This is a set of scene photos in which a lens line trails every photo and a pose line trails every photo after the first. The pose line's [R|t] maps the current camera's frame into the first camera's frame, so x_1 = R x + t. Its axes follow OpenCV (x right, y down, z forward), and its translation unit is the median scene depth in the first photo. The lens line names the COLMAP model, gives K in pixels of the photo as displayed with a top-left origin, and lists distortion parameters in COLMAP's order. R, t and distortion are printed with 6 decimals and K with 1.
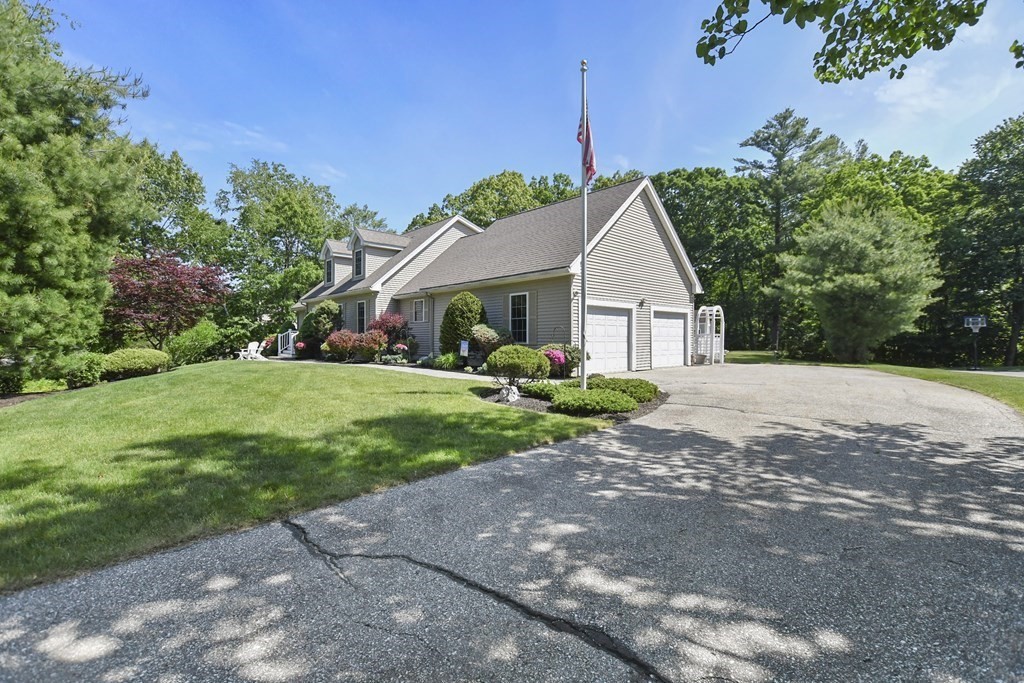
lens RADIAL K [[453.5, 0, 507.4], [0, 453.5, 348.8], [0, 0, 1]] dist [-0.035312, 0.005751]
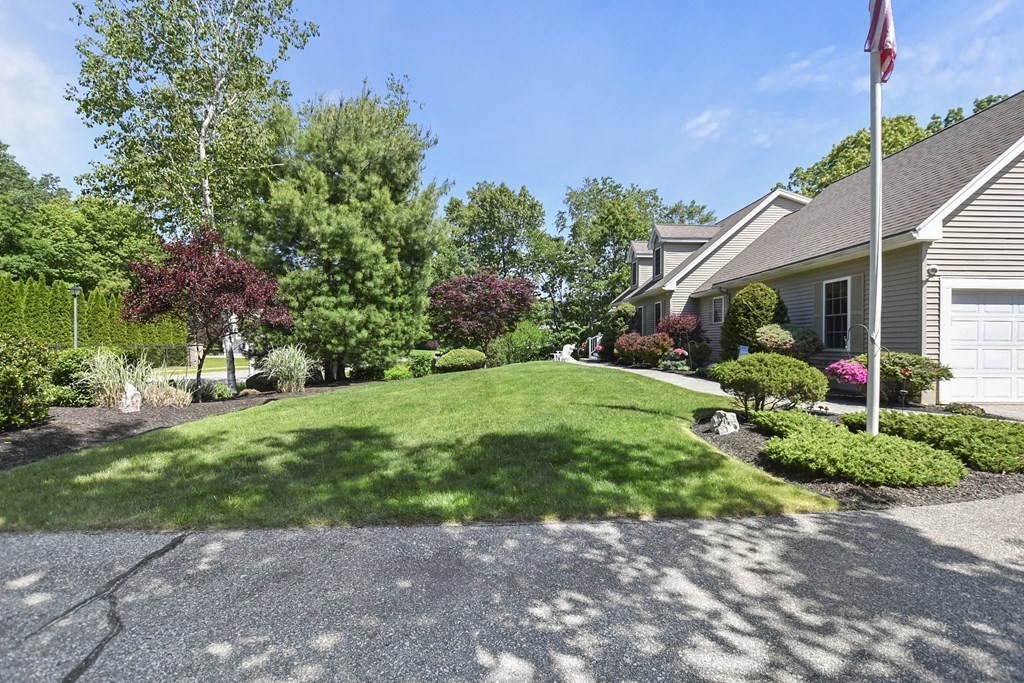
lens RADIAL K [[453.5, 0, 507.4], [0, 453.5, 348.8], [0, 0, 1]] dist [-0.035312, 0.005751]
pose [[0.732869, 0.014663, -0.680211, 0.126076], [-0.019556, 0.999809, 0.000483, -0.004694], [0.680088, 0.012948, 0.733016, 0.150665]]
